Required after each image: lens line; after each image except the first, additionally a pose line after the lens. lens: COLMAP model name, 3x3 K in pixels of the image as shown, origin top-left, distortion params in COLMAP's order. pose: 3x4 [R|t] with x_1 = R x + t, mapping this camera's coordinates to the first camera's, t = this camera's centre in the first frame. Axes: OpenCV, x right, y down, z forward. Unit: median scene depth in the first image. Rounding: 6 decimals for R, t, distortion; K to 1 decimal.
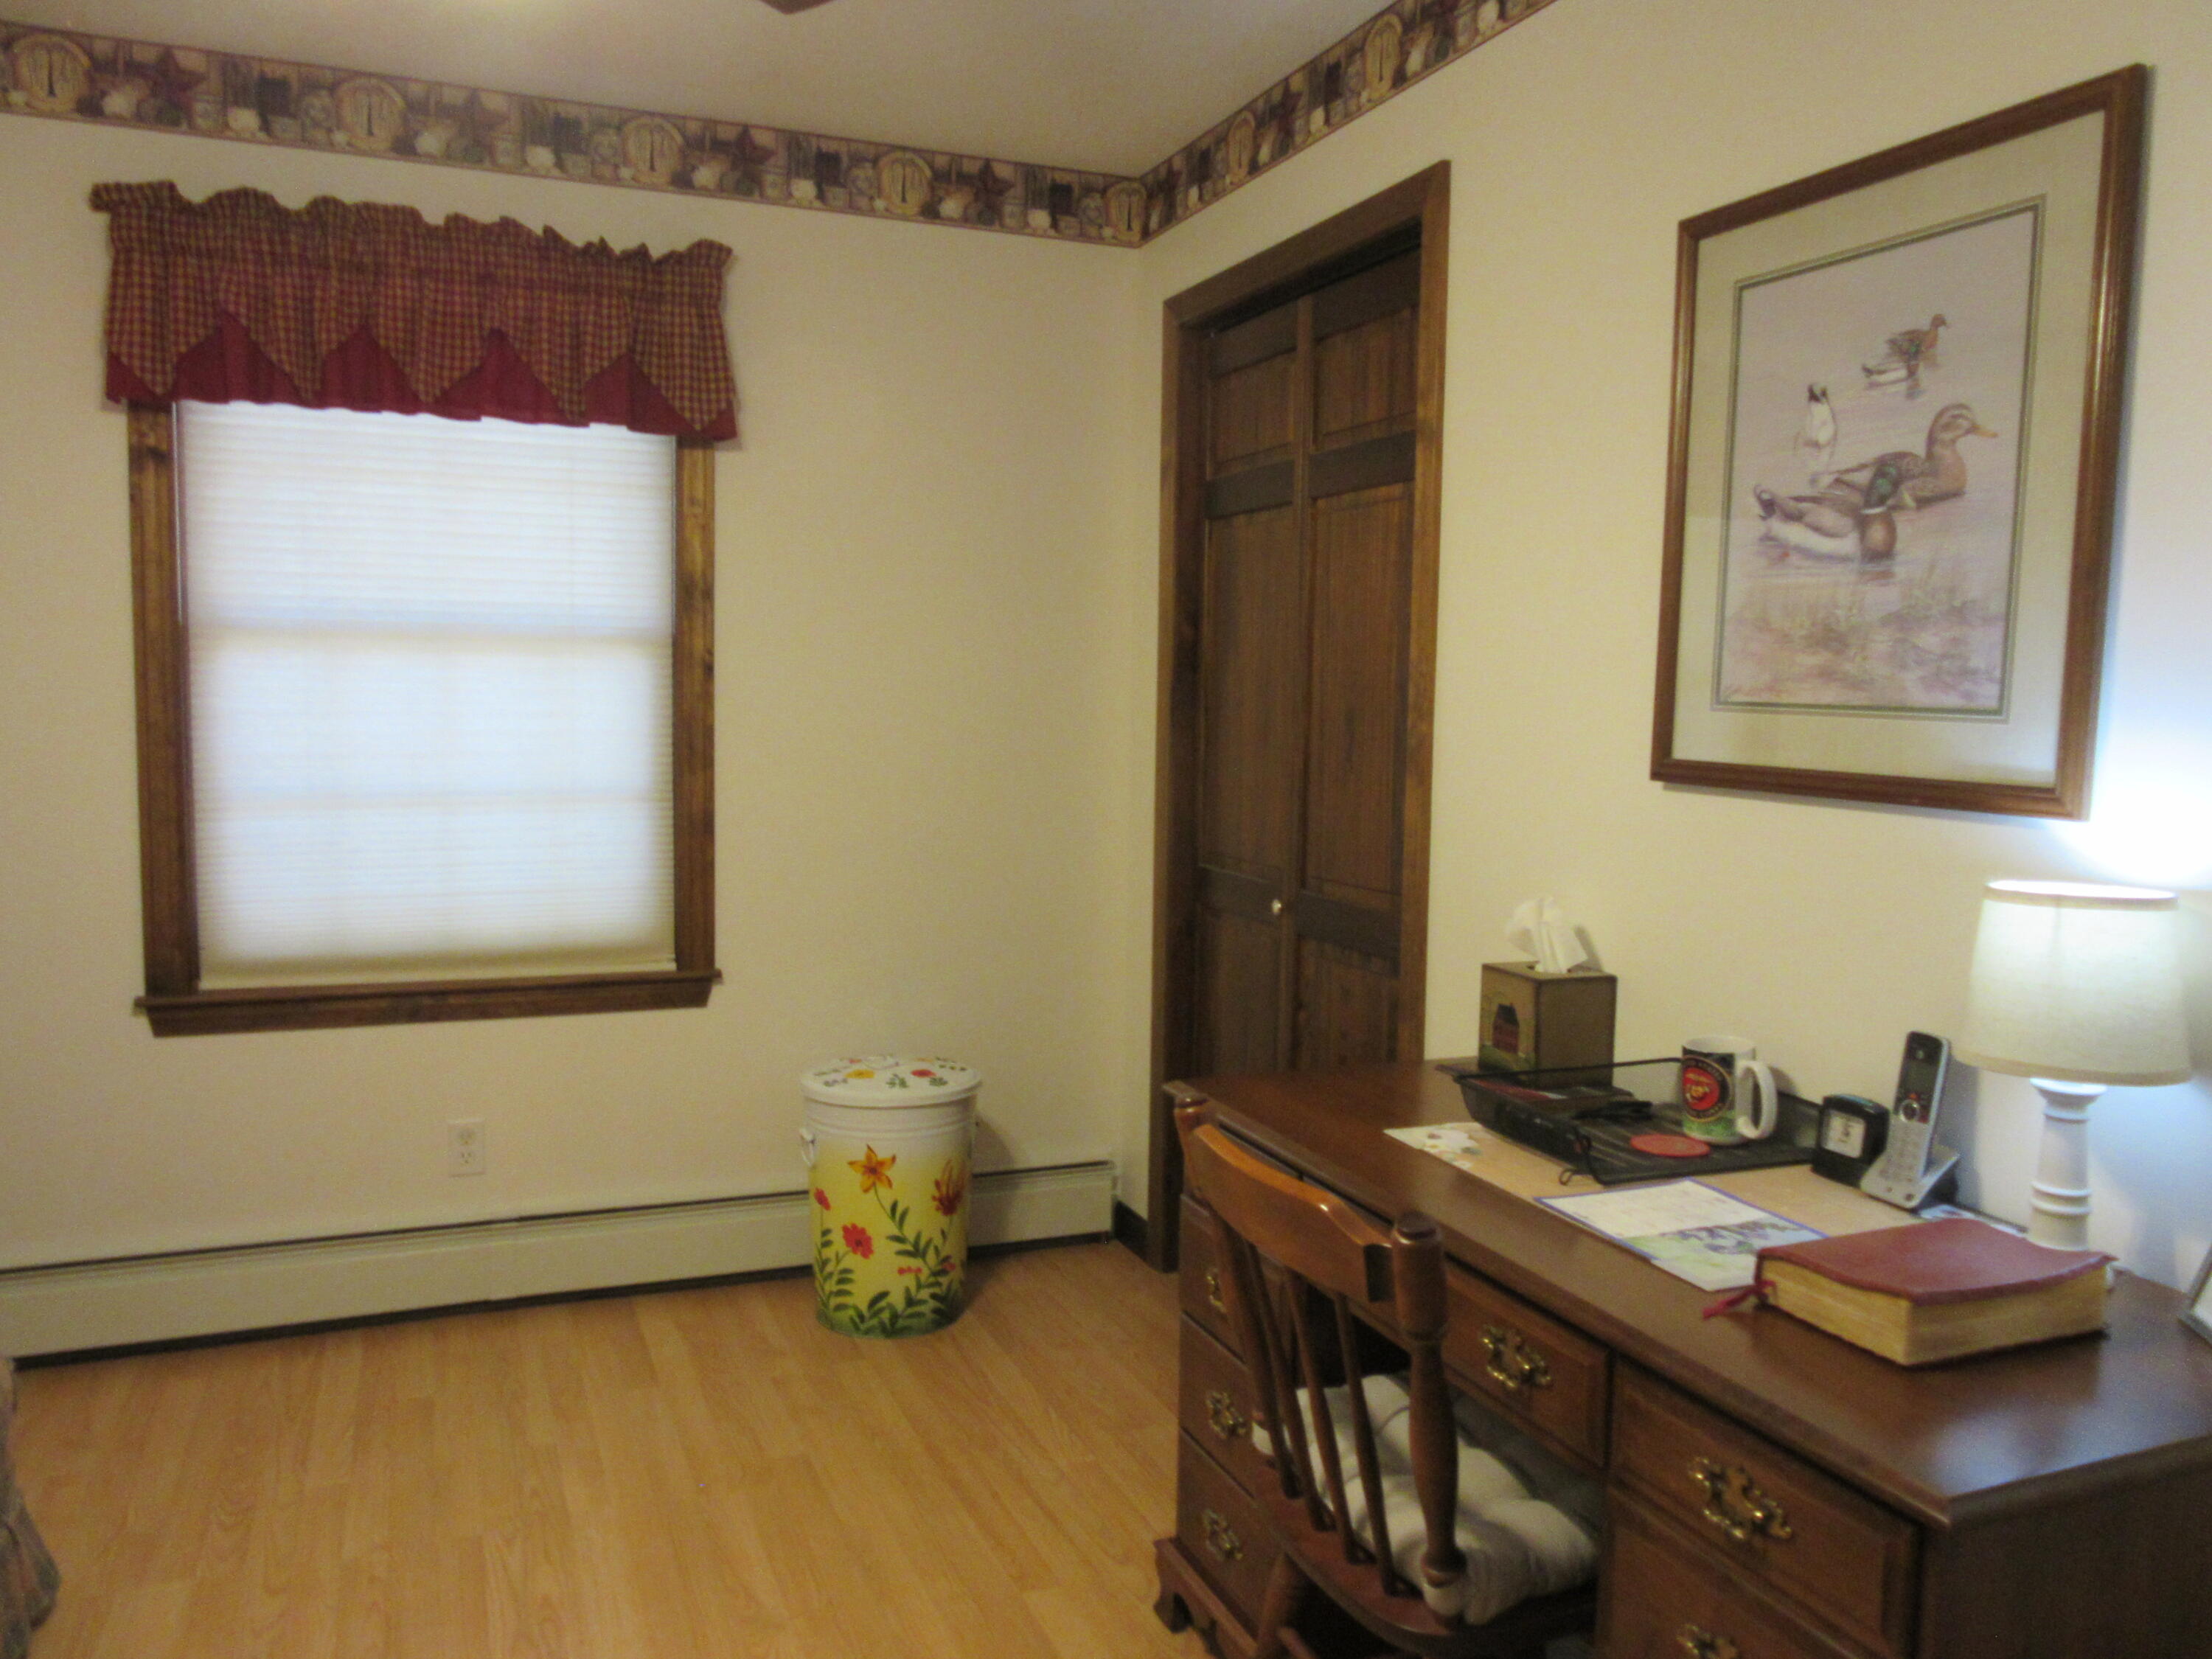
lens RADIAL K [[1662.8, 0, 1100.3], [0, 1662.8, 829.5], [0, 0, 1]] dist [-0.029739, 0.025362]
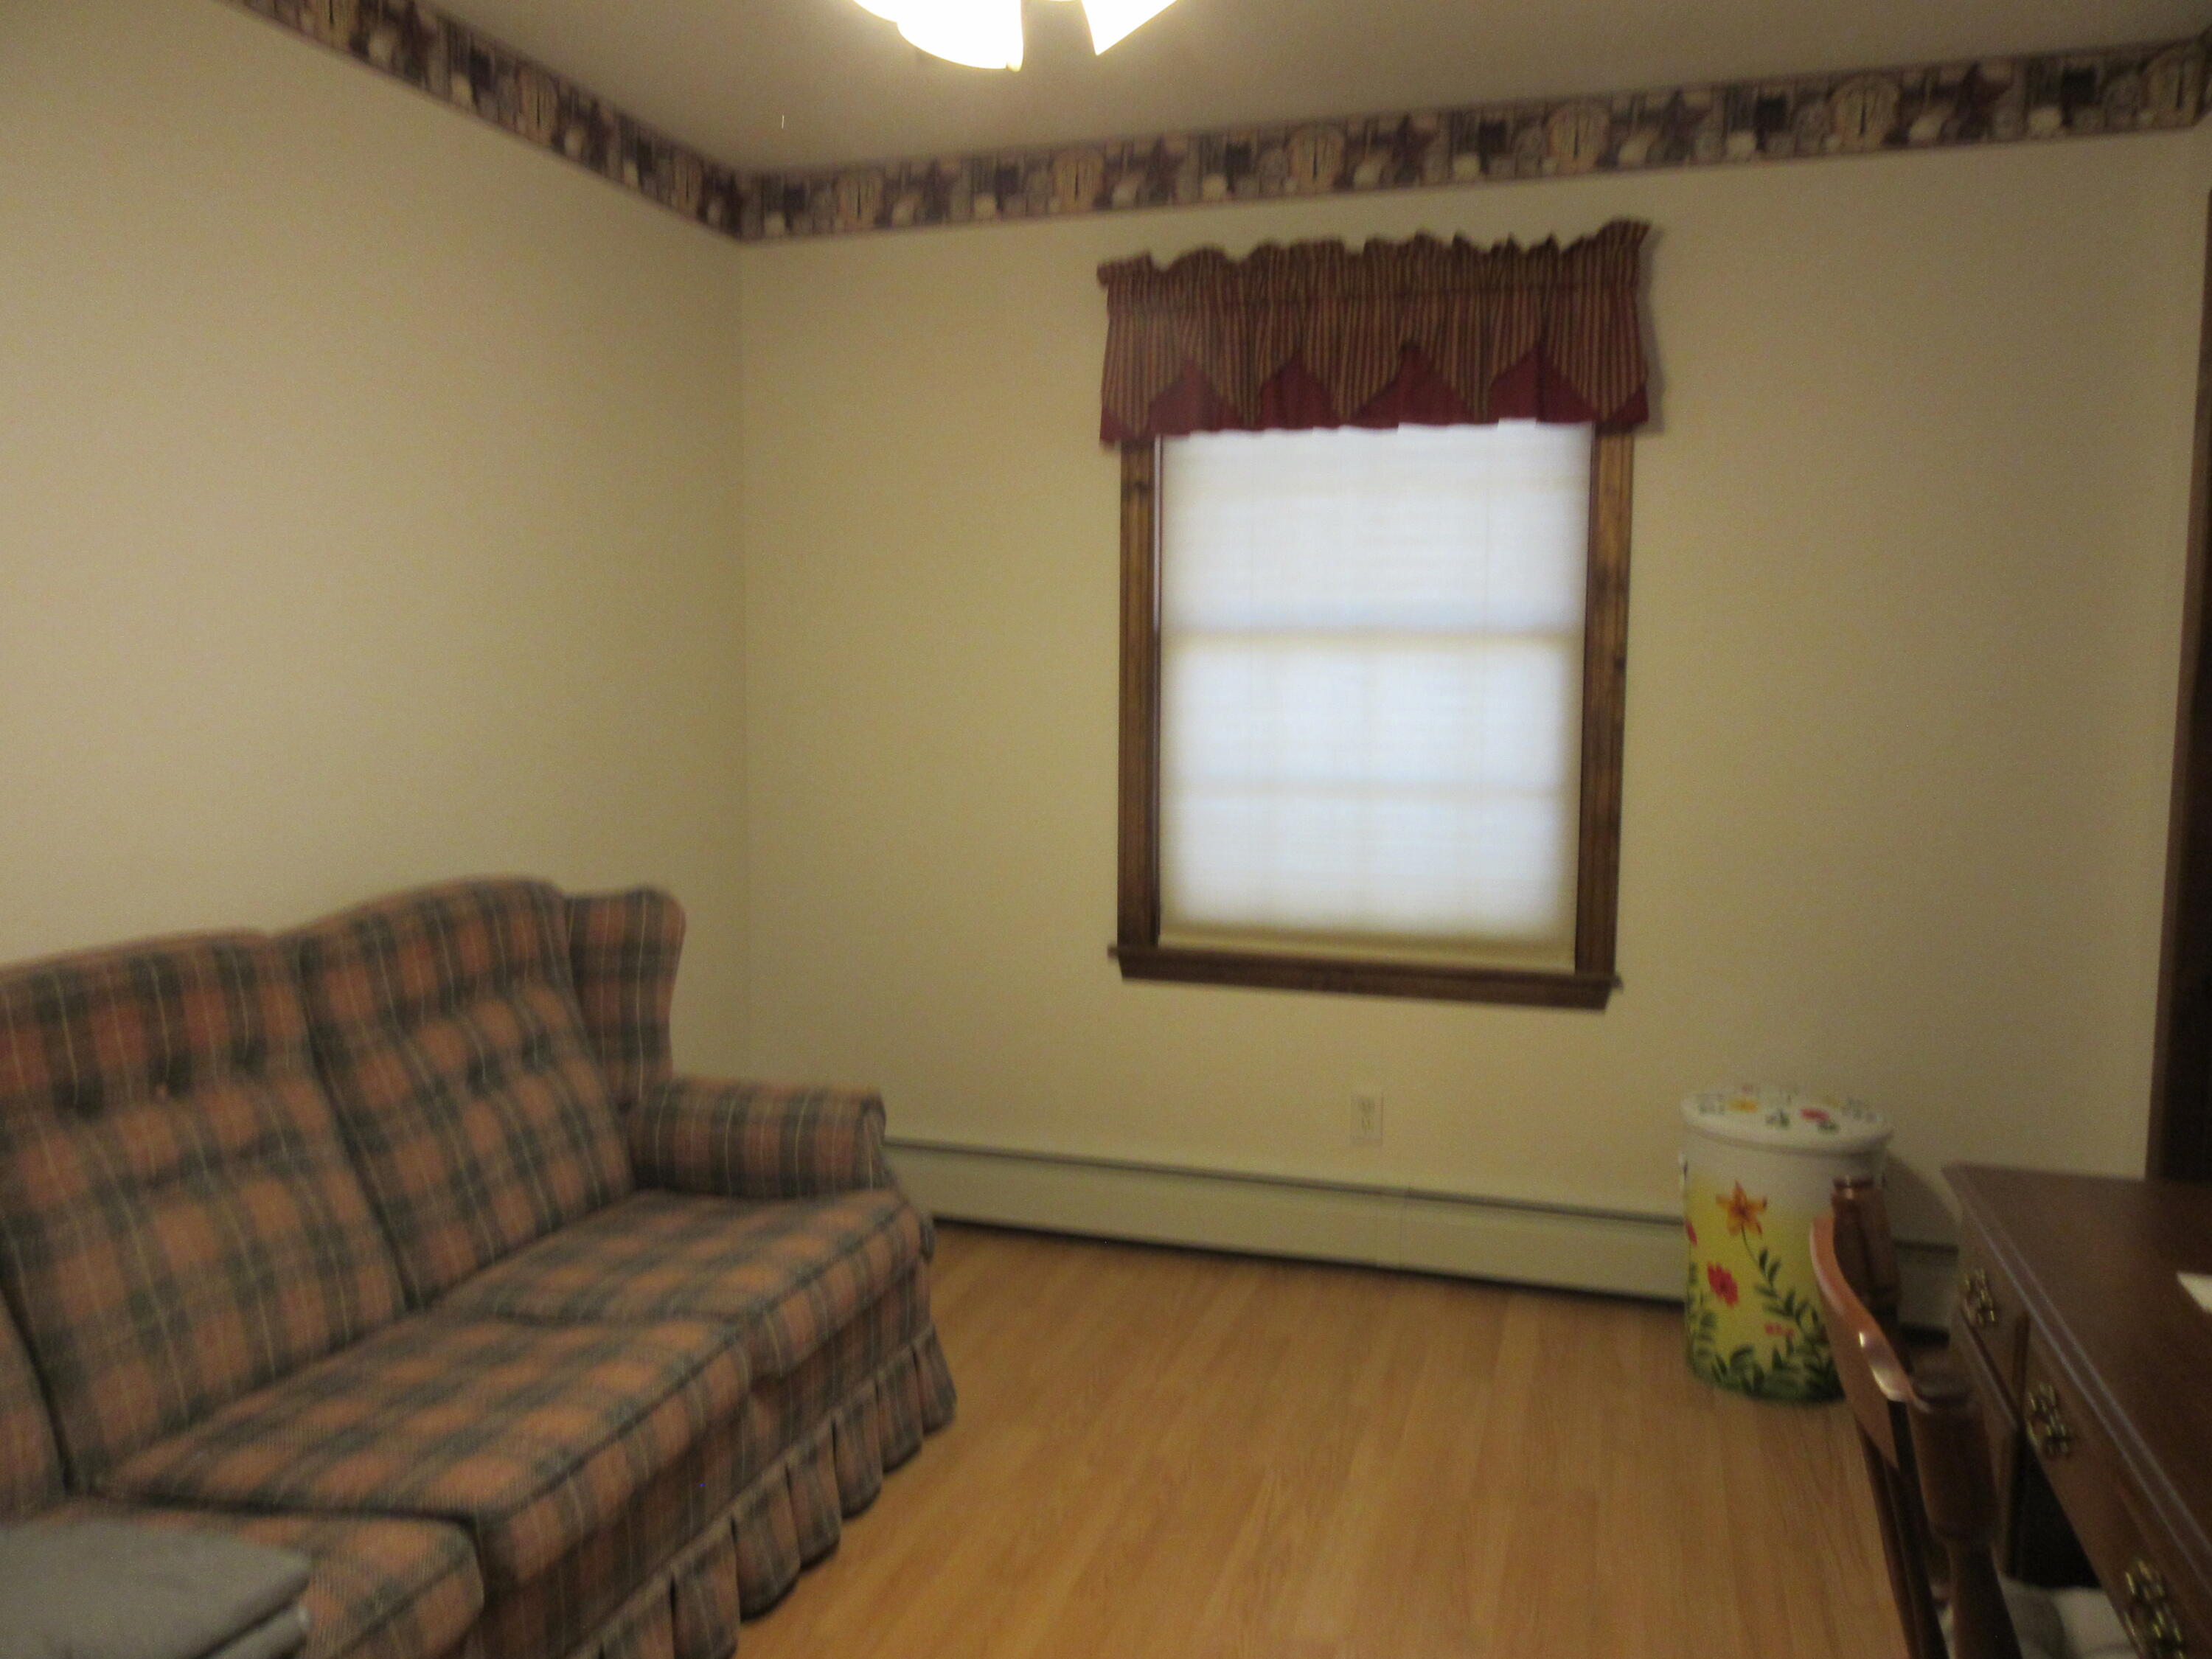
lens RADIAL K [[1662.8, 0, 1096.3], [0, 1662.8, 828.2], [0, 0, 1]] dist [-0.029739, 0.025362]
pose [[0.766506, 0.051234, -0.640190, 0.161265], [-0.050539, 0.998534, 0.019401, -0.004781], [0.640246, 0.017483, 0.767971, 0.069958]]
